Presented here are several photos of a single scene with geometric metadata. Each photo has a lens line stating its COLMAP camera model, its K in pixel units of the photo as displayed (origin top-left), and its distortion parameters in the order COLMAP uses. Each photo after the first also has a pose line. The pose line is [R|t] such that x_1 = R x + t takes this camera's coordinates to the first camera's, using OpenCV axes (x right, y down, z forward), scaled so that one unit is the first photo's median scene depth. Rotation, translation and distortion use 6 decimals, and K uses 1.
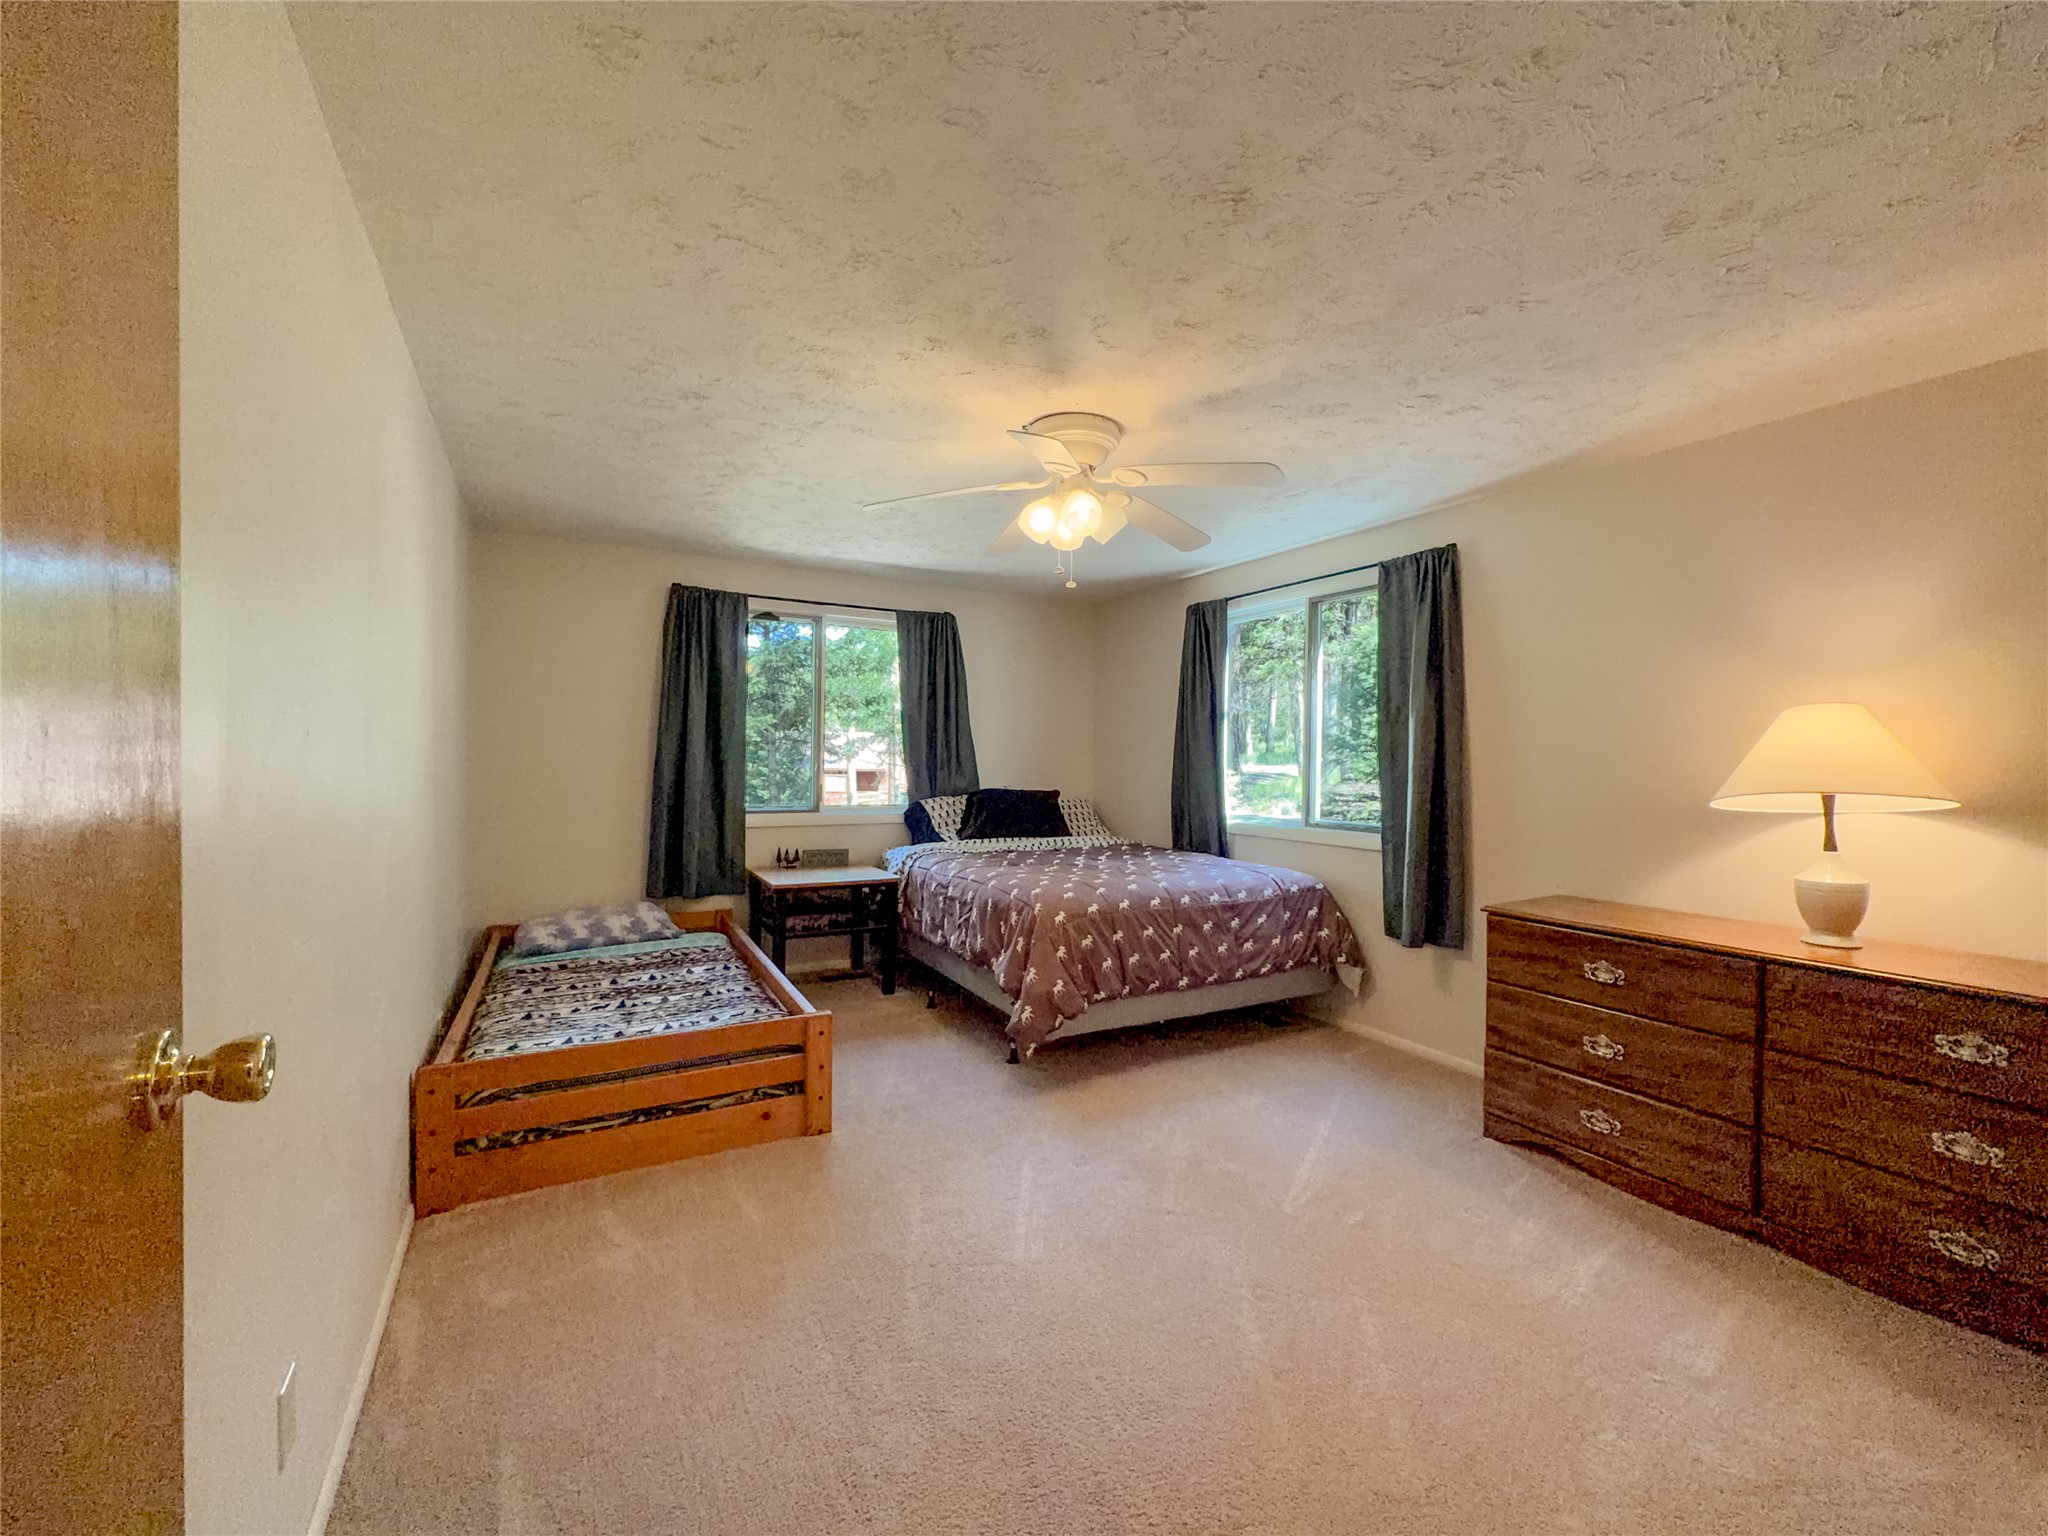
lens RADIAL K [[822.7, 0, 1023.2], [0, 822.7, 762.8], [0, 0, 1]] dist [-0.003525, 0.000886]
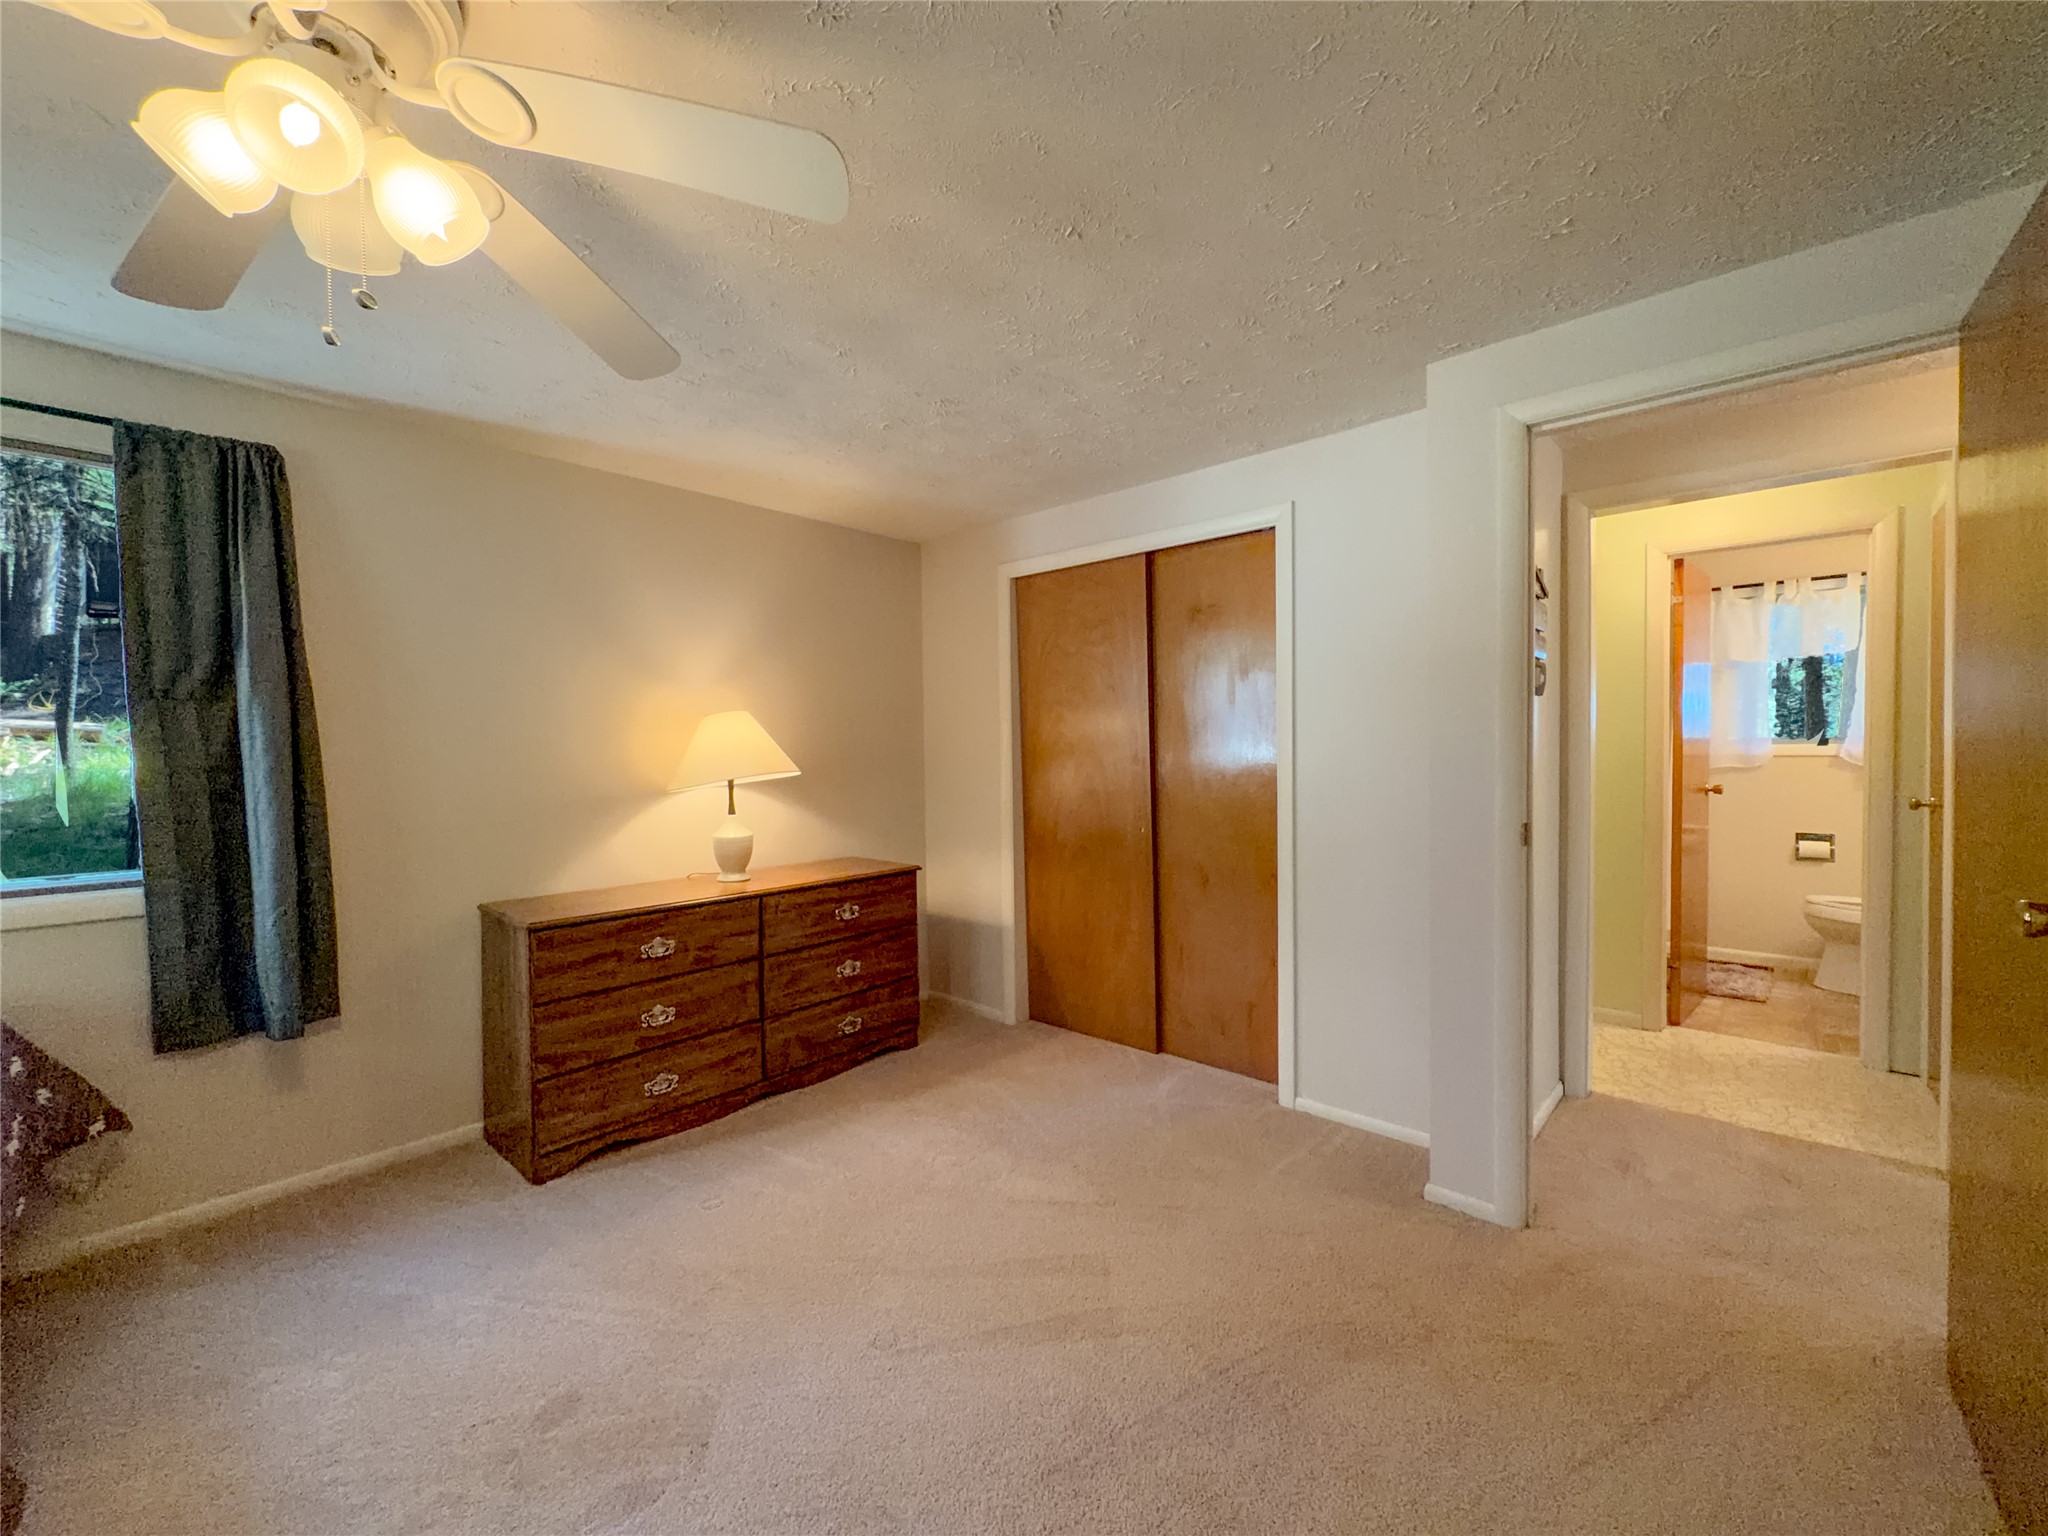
lens RADIAL K [[822.7, 0, 1032.4], [0, 822.7, 764.2], [0, 0, 1]] dist [-0.003525, 0.000886]
pose [[-0.313555, -0.024155, 0.949263, -0.479402], [0.015019, 0.999425, 0.030393, -0.014344], [-0.949451, 0.023787, -0.313012, 0.861921]]
